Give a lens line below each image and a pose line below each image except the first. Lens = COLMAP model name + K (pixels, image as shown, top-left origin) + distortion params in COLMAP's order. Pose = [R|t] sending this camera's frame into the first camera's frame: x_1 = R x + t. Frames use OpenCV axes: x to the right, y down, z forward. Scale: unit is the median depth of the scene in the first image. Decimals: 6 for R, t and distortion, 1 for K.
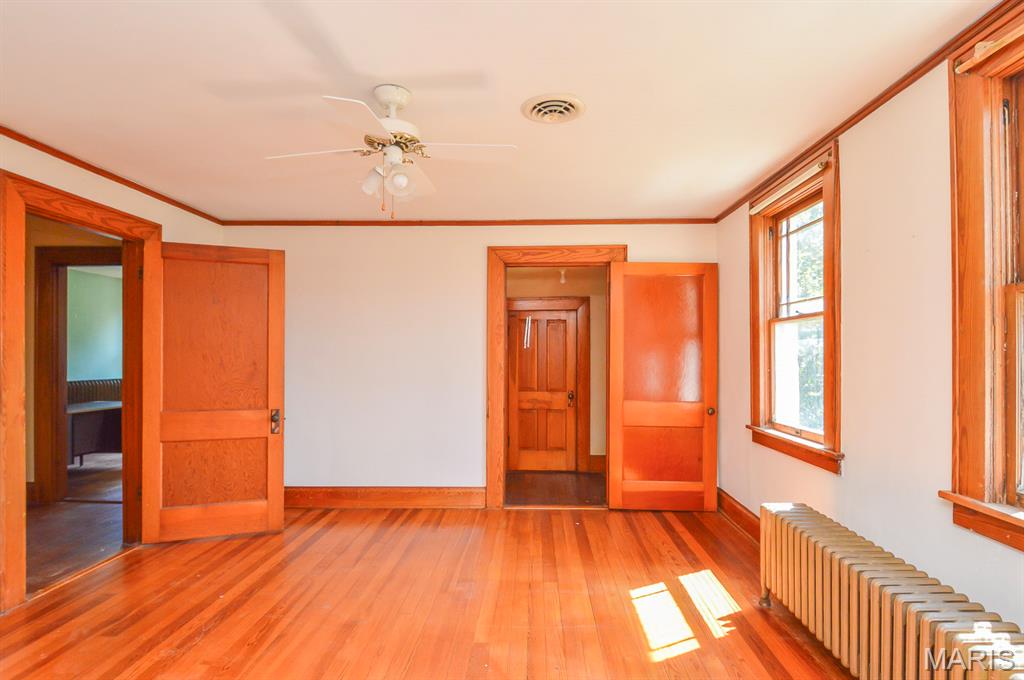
lens RADIAL K [[564.6, 0, 515.5], [0, 564.6, 350.4], [0, 0, 1]] dist [0.014863, -0.000286]
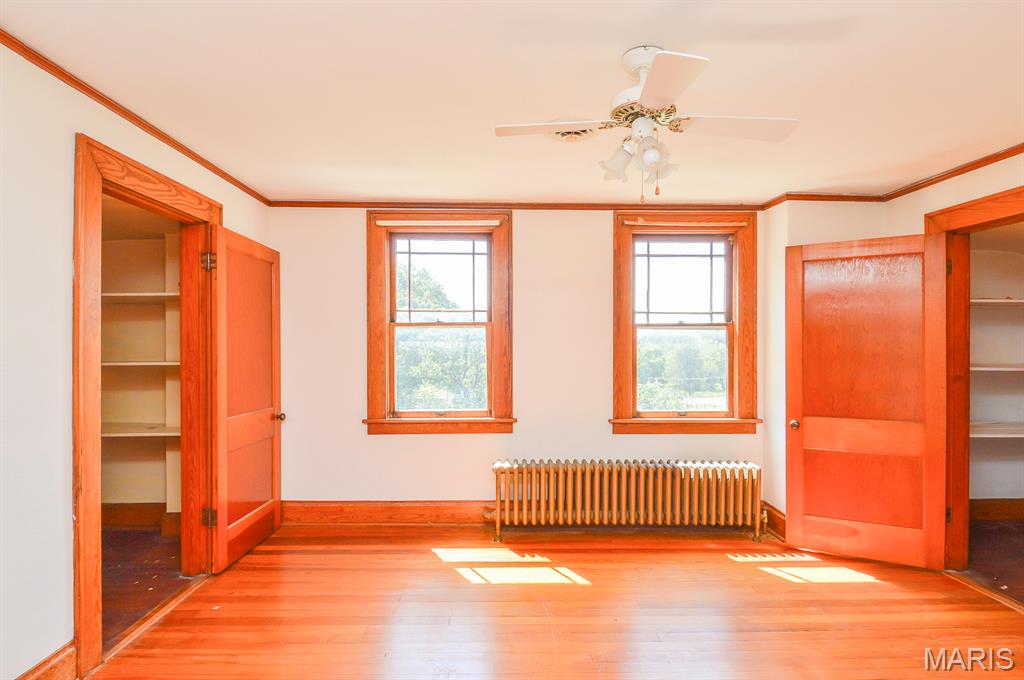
lens RADIAL K [[564.6, 0, 515.5], [0, 564.6, 350.4], [0, 0, 1]] dist [0.014863, -0.000286]
pose [[-0.084432, -0.003211, 0.996424, -0.941795], [-0.004910, 0.999984, 0.002806, -0.004848], [-0.996417, -0.004655, -0.084446, 1.137660]]
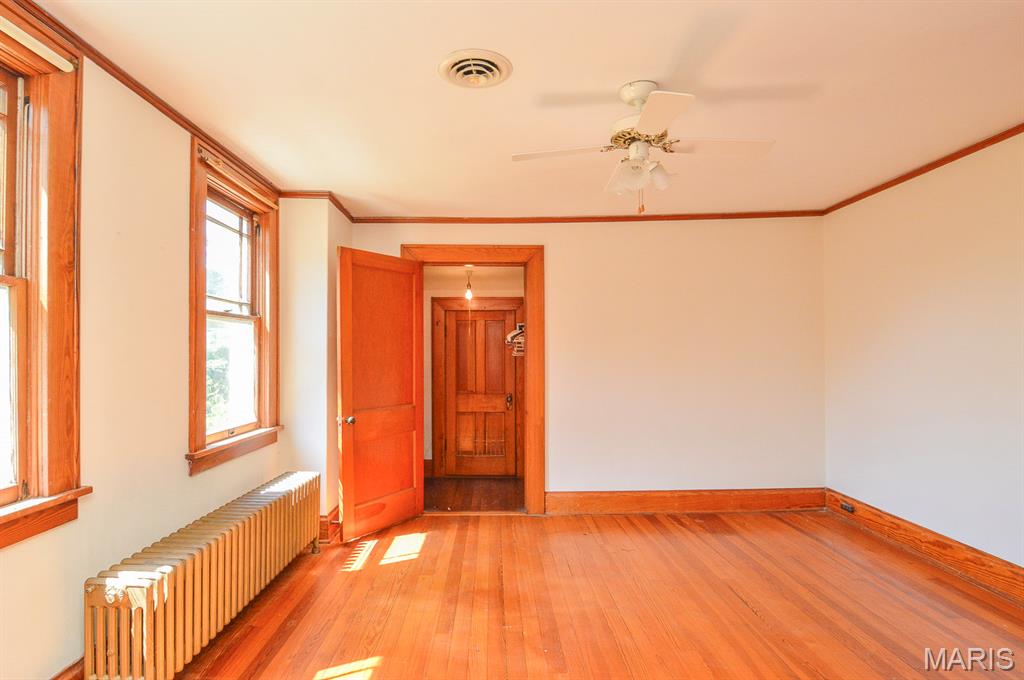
lens RADIAL K [[564.6, 0, 515.5], [0, 564.6, 350.4], [0, 0, 1]] dist [0.014863, -0.000286]
pose [[-0.997817, 0.003648, -0.065934, 0.061369], [0.004344, 0.999936, -0.010411, 0.016031], [0.065892, -0.010675, -0.997770, 1.786574]]
